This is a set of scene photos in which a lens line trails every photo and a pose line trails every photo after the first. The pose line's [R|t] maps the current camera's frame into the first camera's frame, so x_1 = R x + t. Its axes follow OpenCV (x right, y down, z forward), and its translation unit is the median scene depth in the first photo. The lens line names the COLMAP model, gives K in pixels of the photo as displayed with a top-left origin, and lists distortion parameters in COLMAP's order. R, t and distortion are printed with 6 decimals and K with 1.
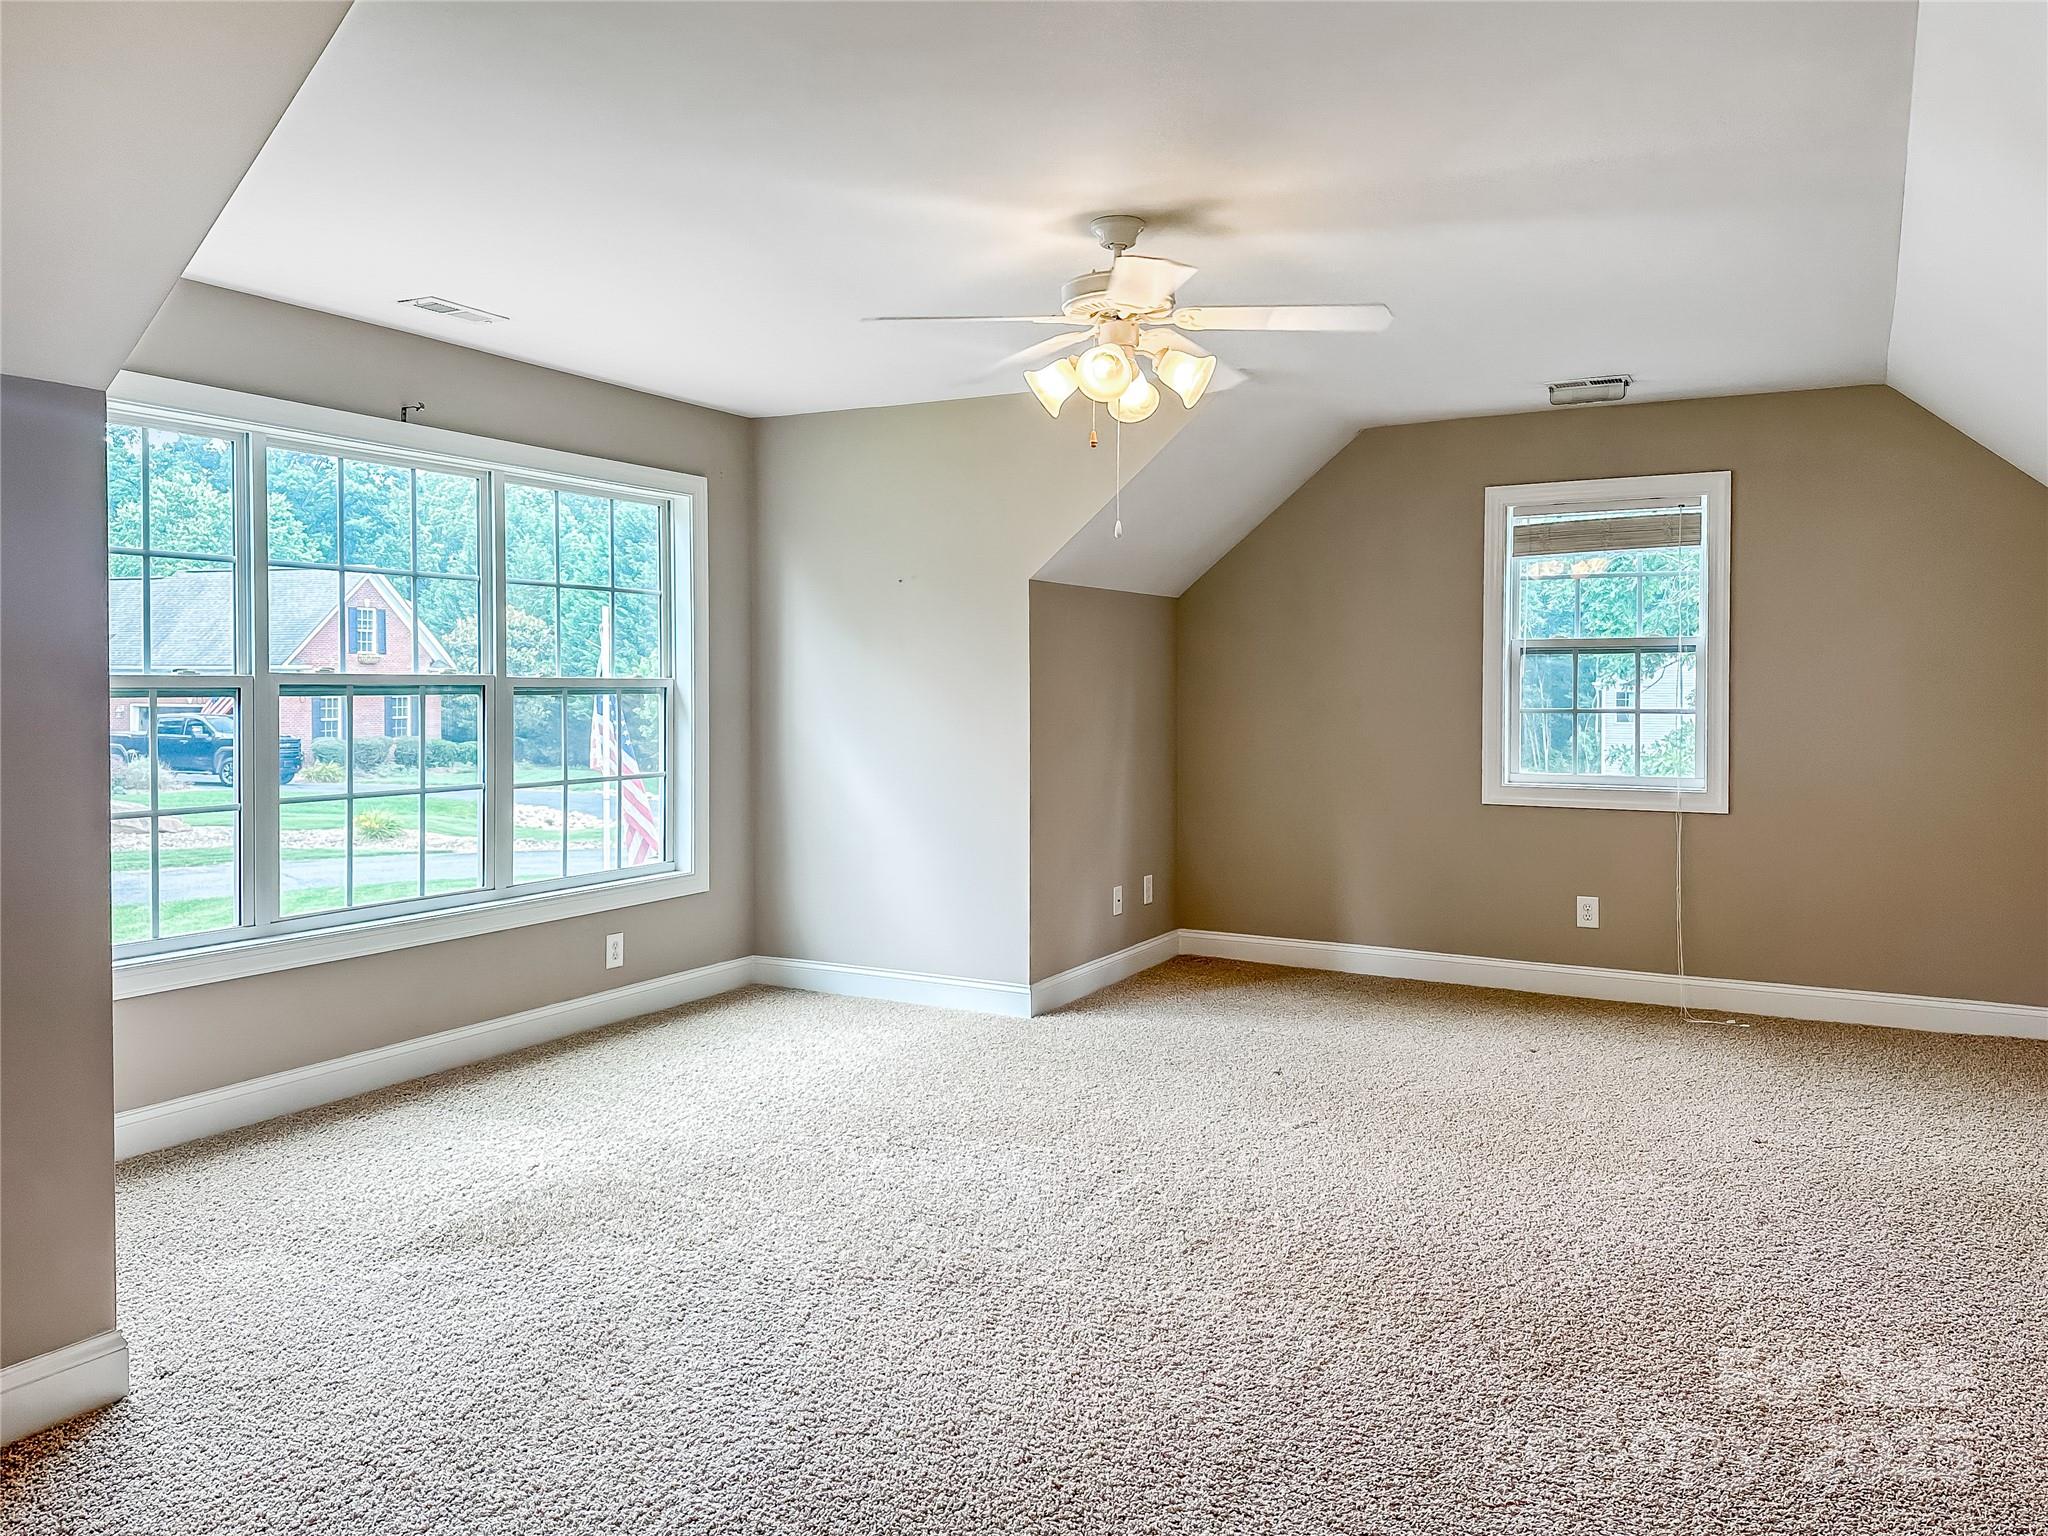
lens RADIAL K [[1456.6, 0, 999.2], [0, 1456.6, 704.9], [0, 0, 1]] dist [0.096431, -0.112730]
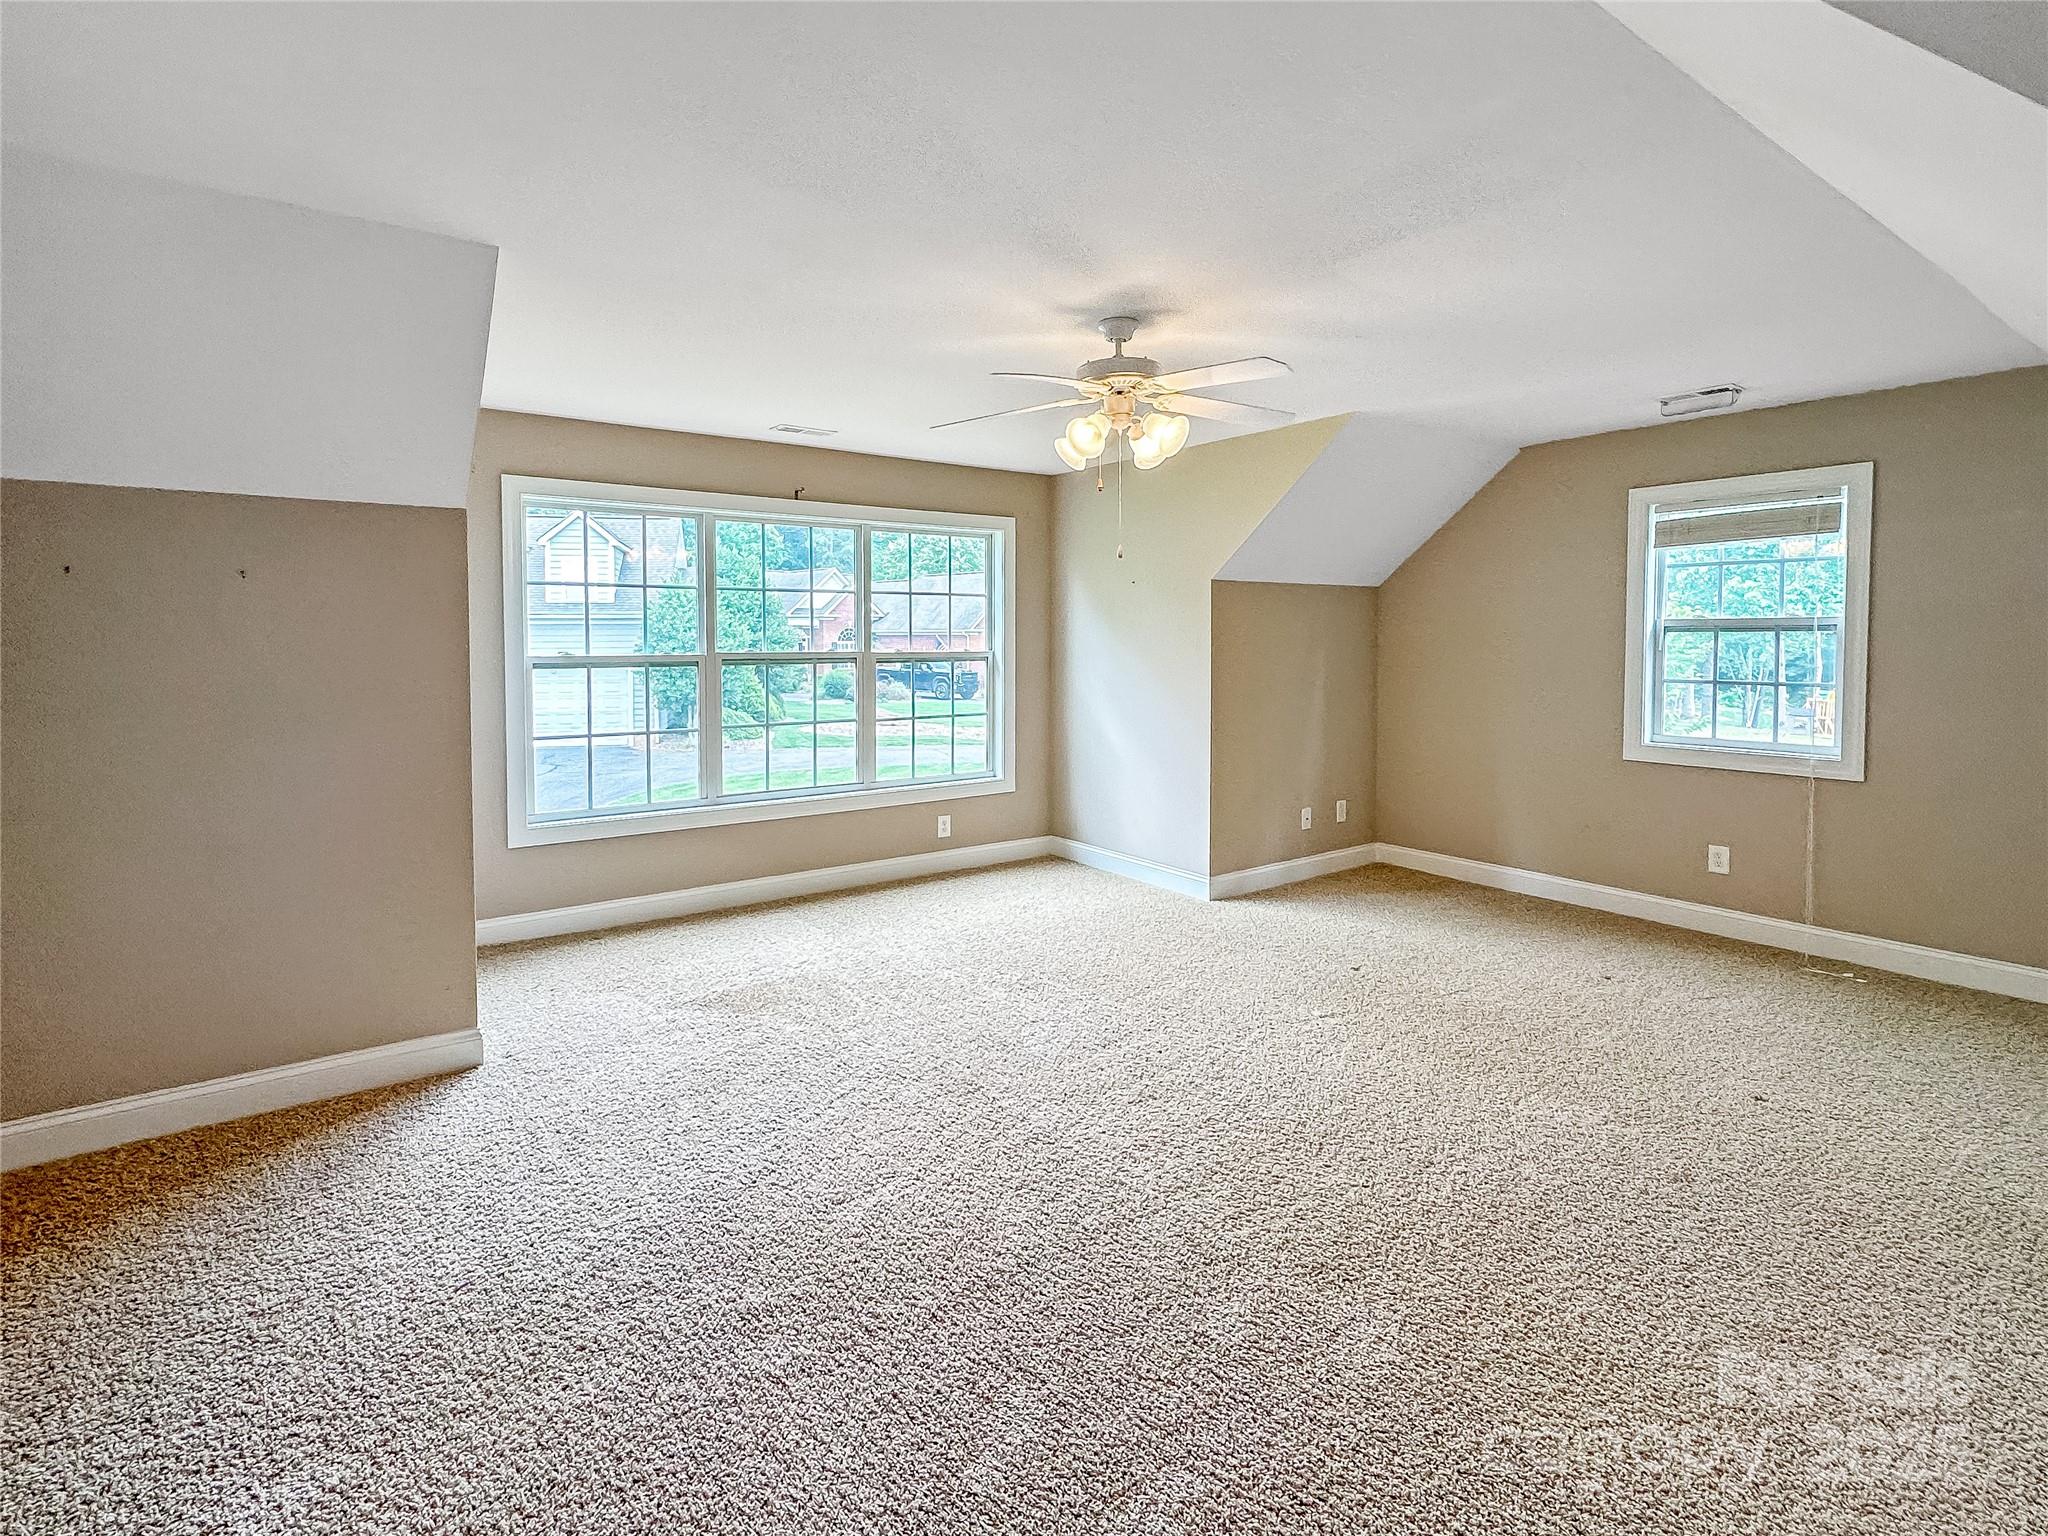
lens RADIAL K [[962.6, 0, 1022.3], [0, 962.6, 664.2], [0, 0, 1]] dist [-0.001561, -0.000203]
pose [[0.904557, 0.010052, -0.426235, 0.234463], [-0.003836, 0.999873, 0.015439, -0.020034], [0.426336, -0.012330, 0.904481, 0.107367]]
